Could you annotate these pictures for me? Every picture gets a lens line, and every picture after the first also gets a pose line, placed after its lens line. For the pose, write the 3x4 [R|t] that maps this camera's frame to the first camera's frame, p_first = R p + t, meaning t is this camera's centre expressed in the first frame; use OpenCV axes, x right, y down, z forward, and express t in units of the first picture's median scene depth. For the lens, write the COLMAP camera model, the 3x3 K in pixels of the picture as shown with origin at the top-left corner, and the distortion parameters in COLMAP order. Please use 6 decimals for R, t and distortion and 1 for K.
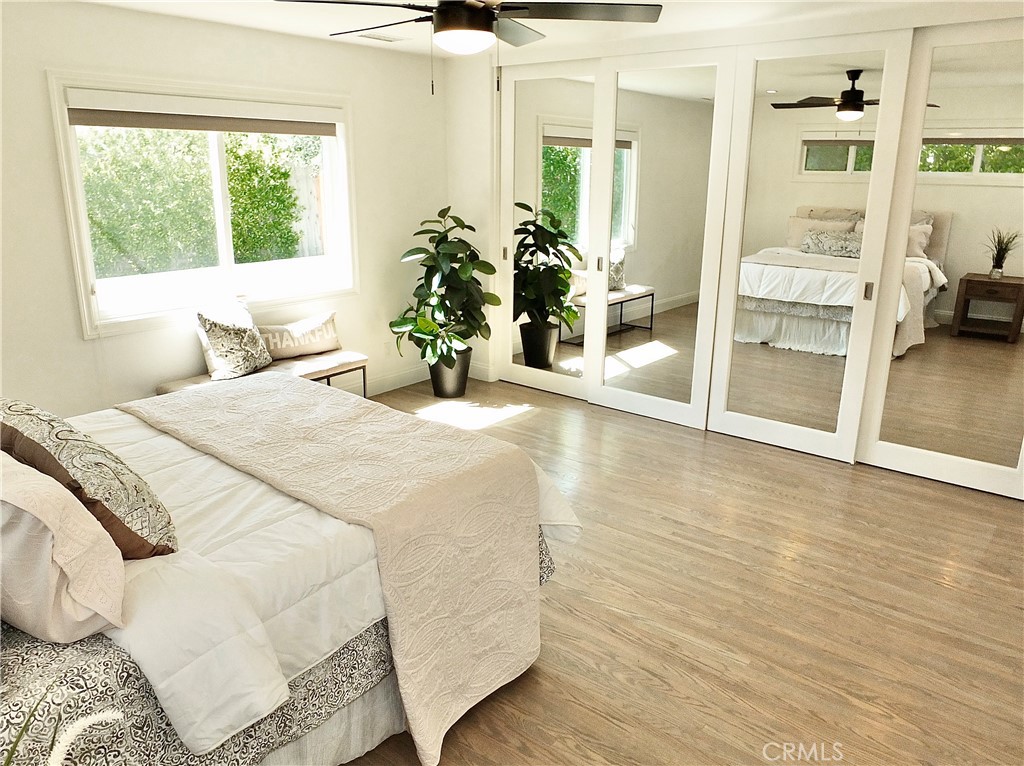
lens RADIAL K [[732.2, 0, 504.5], [0, 732.2, 380.0], [0, 0, 1]] dist [-0.000866, -0.001689]
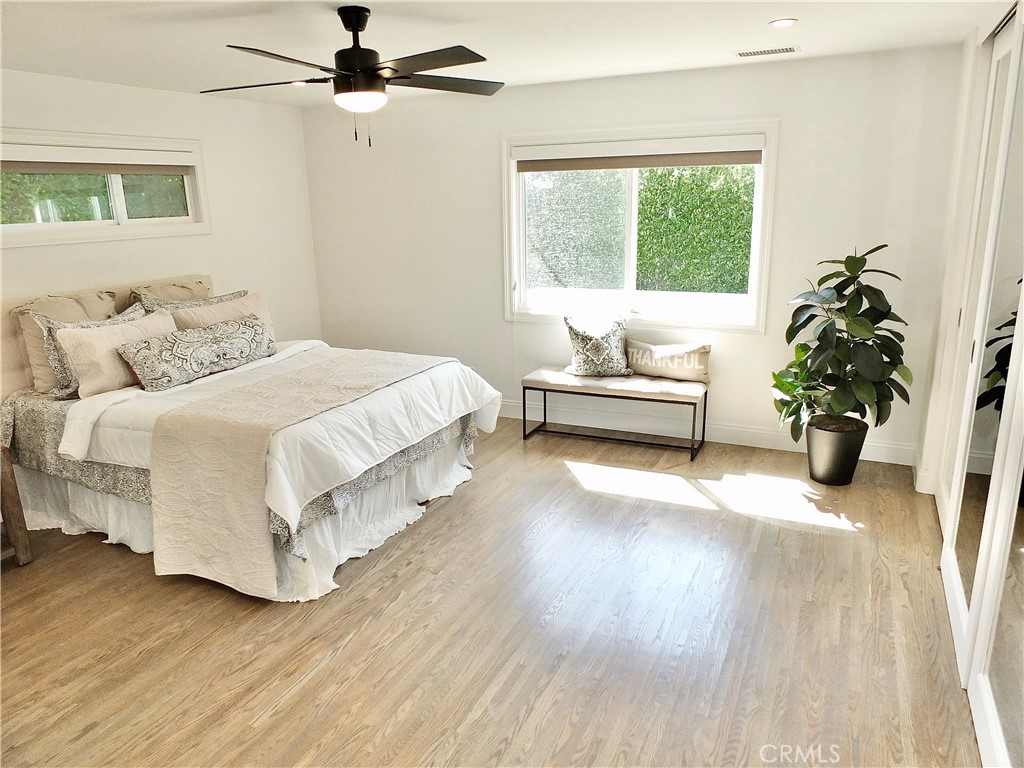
lens RADIAL K [[701.0, 0, 511.5], [0, 701.0, 386.7], [0, 0, 1]] dist [-0.026157, 0.000242]
pose [[0.232375, 0.231867, -0.944584, 0.623681], [-0.249929, 0.952793, 0.172397, -0.140849], [0.939967, 0.196019, 0.279355, 0.533917]]
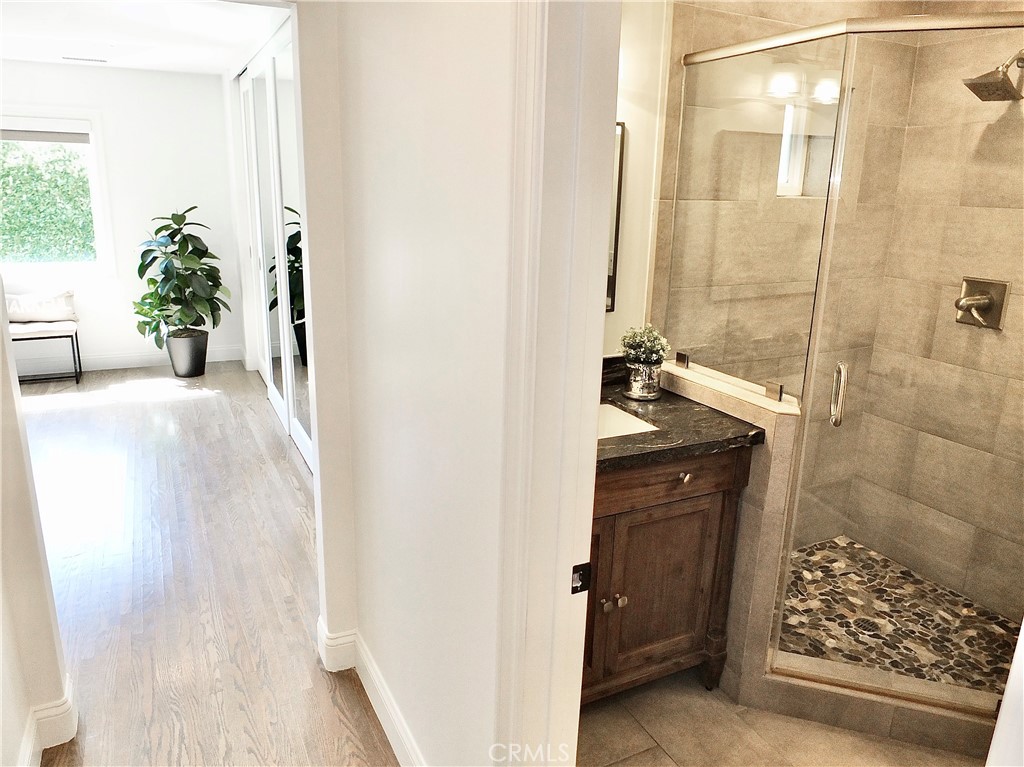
lens RADIAL K [[705.4, 0, 512.4], [0, 705.4, 386.9], [0, 0, 1]] dist [-0.035192, 0.009232]
pose [[0.915277, 0.122363, -0.383791, 0.919704], [-0.132582, 0.991172, -0.000173, -0.032082], [0.380382, 0.051042, 0.923420, 0.249813]]
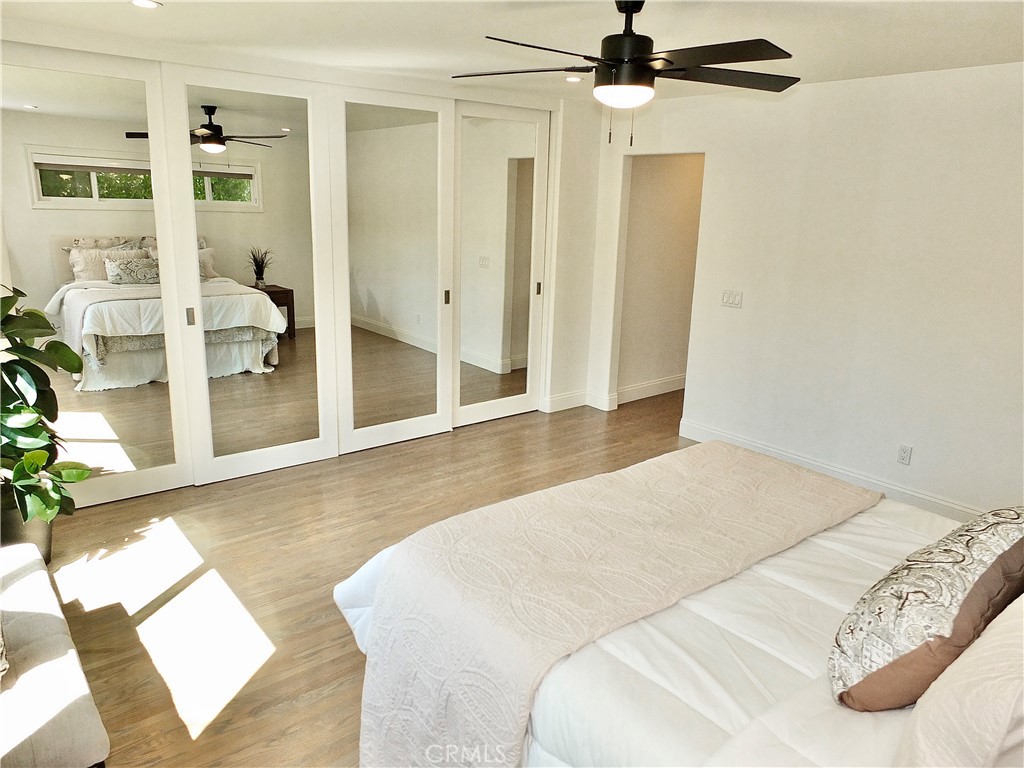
lens RADIAL K [[705.4, 0, 512.4], [0, 705.4, 387.4], [0, 0, 1]] dist [-0.035192, 0.009232]
pose [[0.184436, -0.244389, 0.951976, -0.607261], [0.246263, 0.949186, 0.195962, -0.159045], [-0.951492, 0.198294, 0.235248, 0.531053]]
